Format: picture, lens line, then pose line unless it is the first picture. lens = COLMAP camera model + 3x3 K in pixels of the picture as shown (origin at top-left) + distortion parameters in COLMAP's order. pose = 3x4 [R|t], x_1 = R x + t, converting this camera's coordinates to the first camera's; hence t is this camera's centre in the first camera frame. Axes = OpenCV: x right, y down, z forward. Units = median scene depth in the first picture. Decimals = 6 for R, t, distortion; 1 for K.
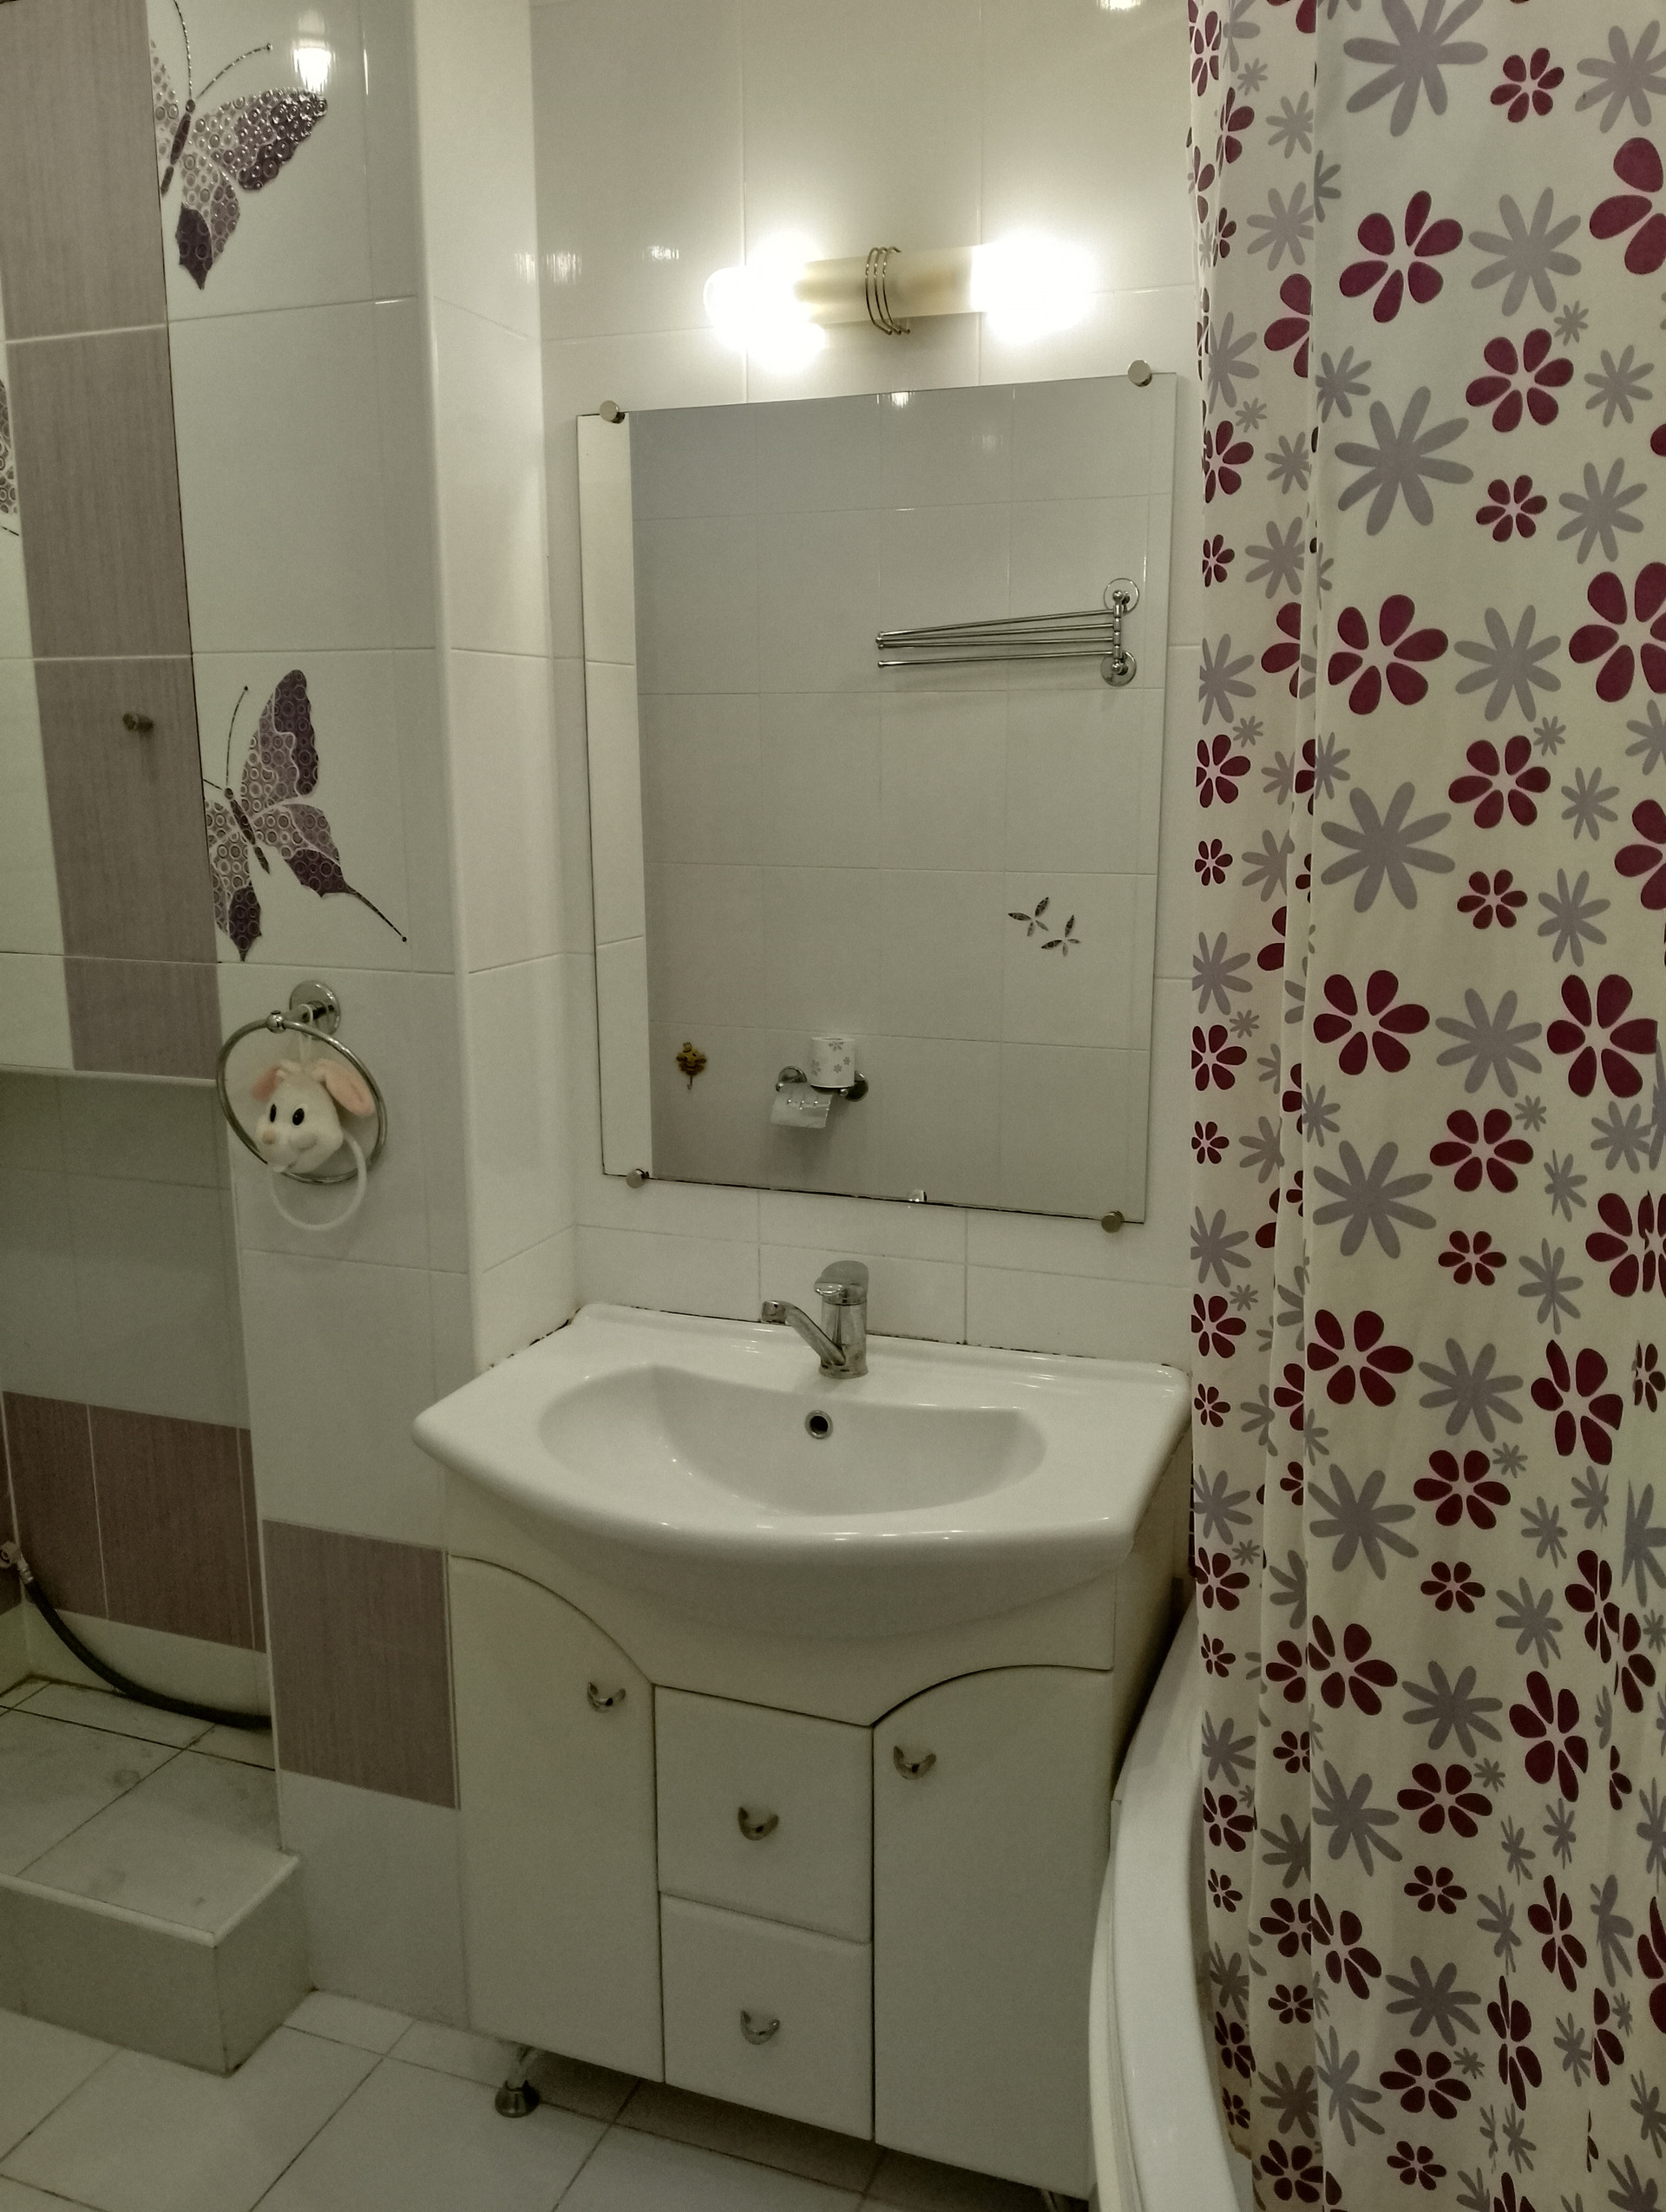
lens RADIAL K [[1927.0, 0, 824.7], [0, 1927.0, 1157.6], [0, 0, 1]] dist [0.032258, -0.028141]
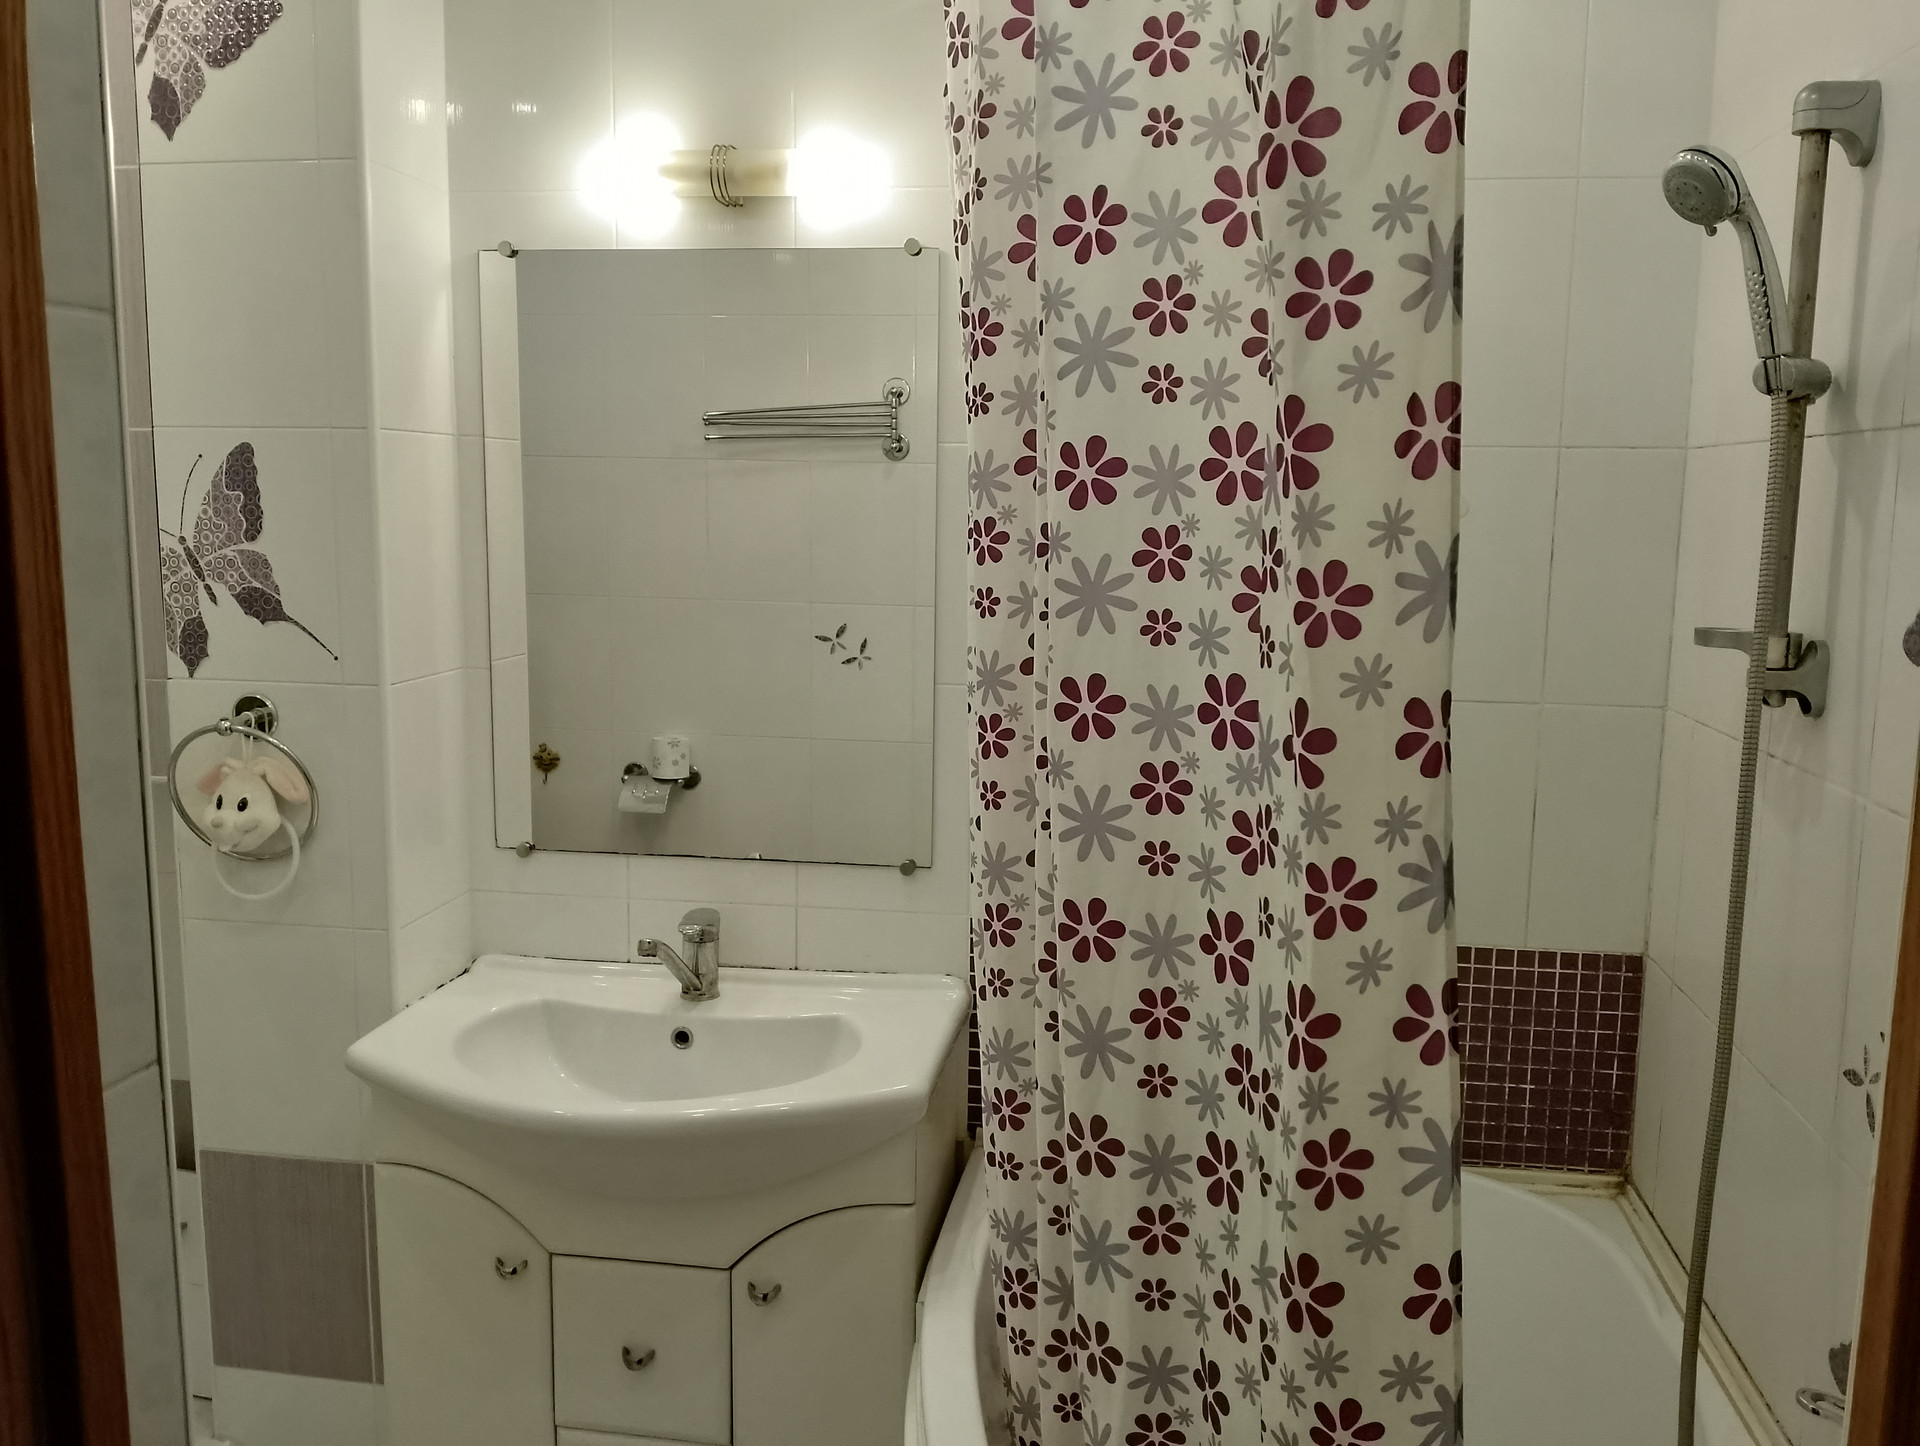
lens RADIAL K [[1592.1, 0, 960.0], [0, 1592.1, 723.0], [0, 0, 1]] dist [0.134005, 0.134908]
pose [[0.981659, -0.018201, 0.189773, -0.051323], [0.031409, 0.997270, -0.066826, 0.020950], [-0.188039, 0.071560, 0.979551, -0.190428]]
